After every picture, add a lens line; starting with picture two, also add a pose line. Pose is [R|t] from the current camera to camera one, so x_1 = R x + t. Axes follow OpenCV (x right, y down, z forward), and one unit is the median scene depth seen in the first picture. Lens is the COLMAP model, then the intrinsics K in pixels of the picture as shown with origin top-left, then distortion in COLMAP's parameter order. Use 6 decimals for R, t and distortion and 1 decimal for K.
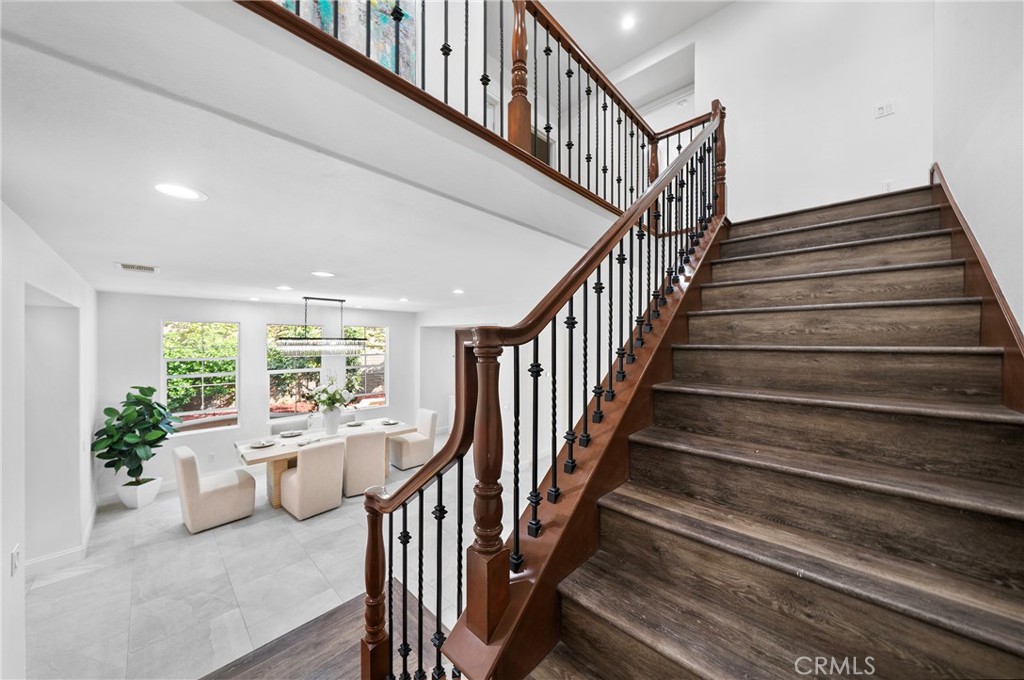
lens RADIAL K [[347.9, 0, 514.3], [0, 347.9, 341.1], [0, 0, 1]] dist [-0.001827, 0.000174]
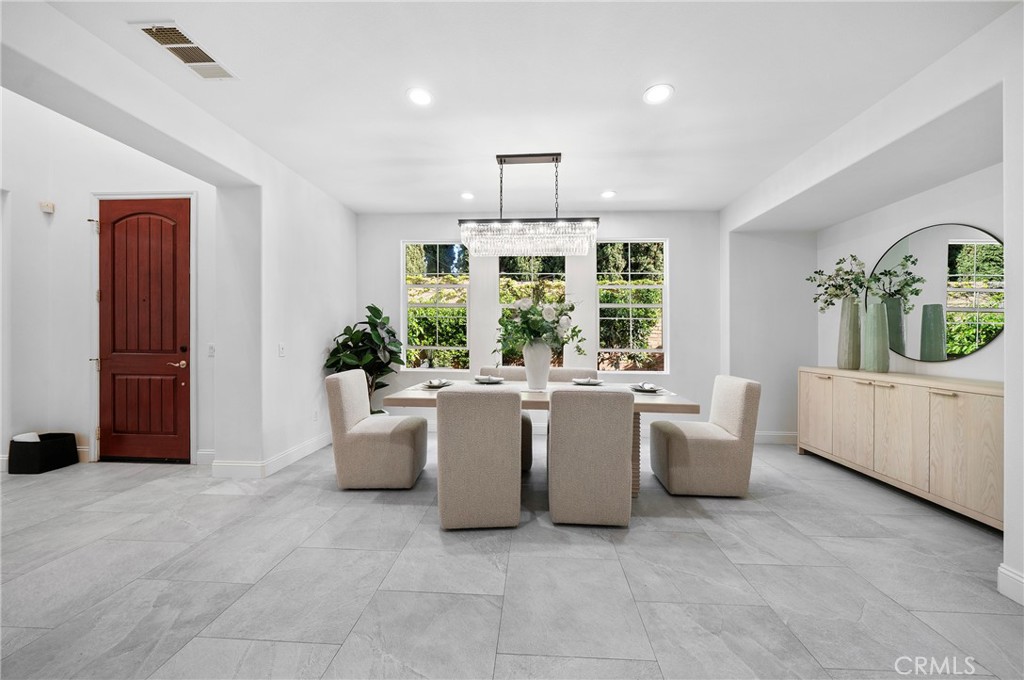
lens RADIAL K [[347.9, 0, 522.4], [0, 347.9, 340.9], [0, 0, 1]] dist [-0.001827, 0.000174]
pose [[0.648953, 0.000944, -0.760828, -0.132960], [-0.006325, 0.999971, -0.004155, 0.231630], [0.760802, 0.007508, 0.648940, 0.746798]]
